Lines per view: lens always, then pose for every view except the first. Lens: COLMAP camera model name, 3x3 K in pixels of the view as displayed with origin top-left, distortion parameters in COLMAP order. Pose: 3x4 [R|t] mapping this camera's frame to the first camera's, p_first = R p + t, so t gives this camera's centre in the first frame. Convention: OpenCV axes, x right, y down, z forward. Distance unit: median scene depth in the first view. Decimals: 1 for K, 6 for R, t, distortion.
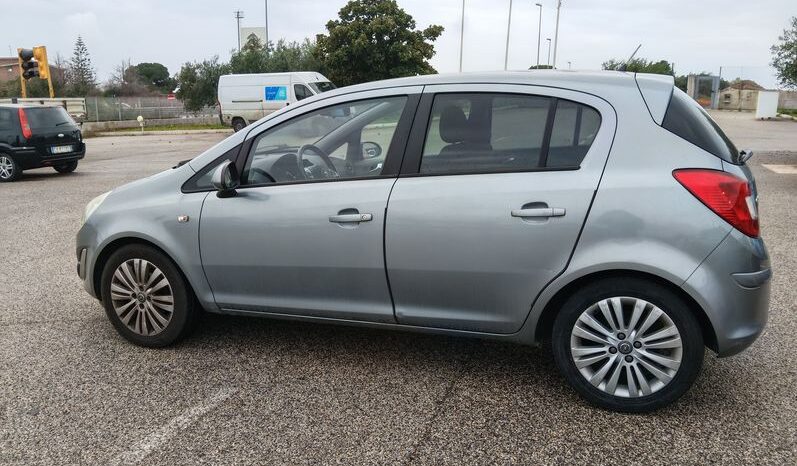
lens RADIAL K [[649.4, 0, 397.3], [0, 649.4, 231.6], [0, 0, 1]] dist [0.073581, -0.165703]
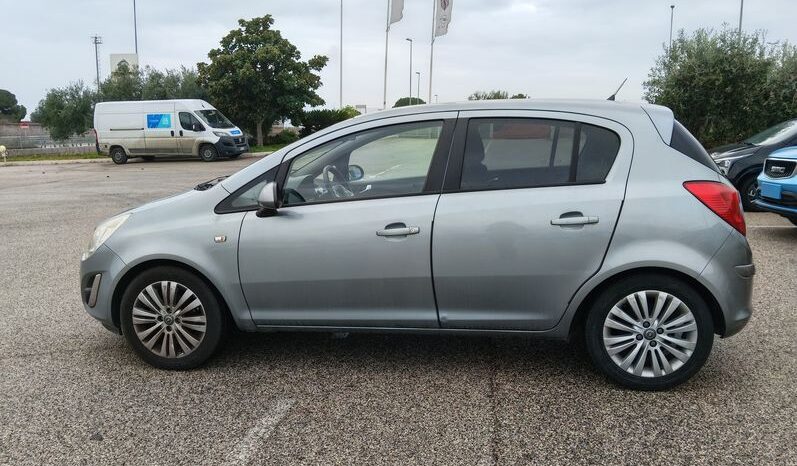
lens RADIAL K [[649.4, 0, 397.8], [0, 649.4, 229.4], [0, 0, 1]] dist [0.073581, -0.165703]
pose [[0.980044, -0.026186, 0.197049, -0.245515], [0.035557, 0.998391, -0.044170, 0.019975], [-0.195575, 0.050295, 0.979398, -0.051661]]
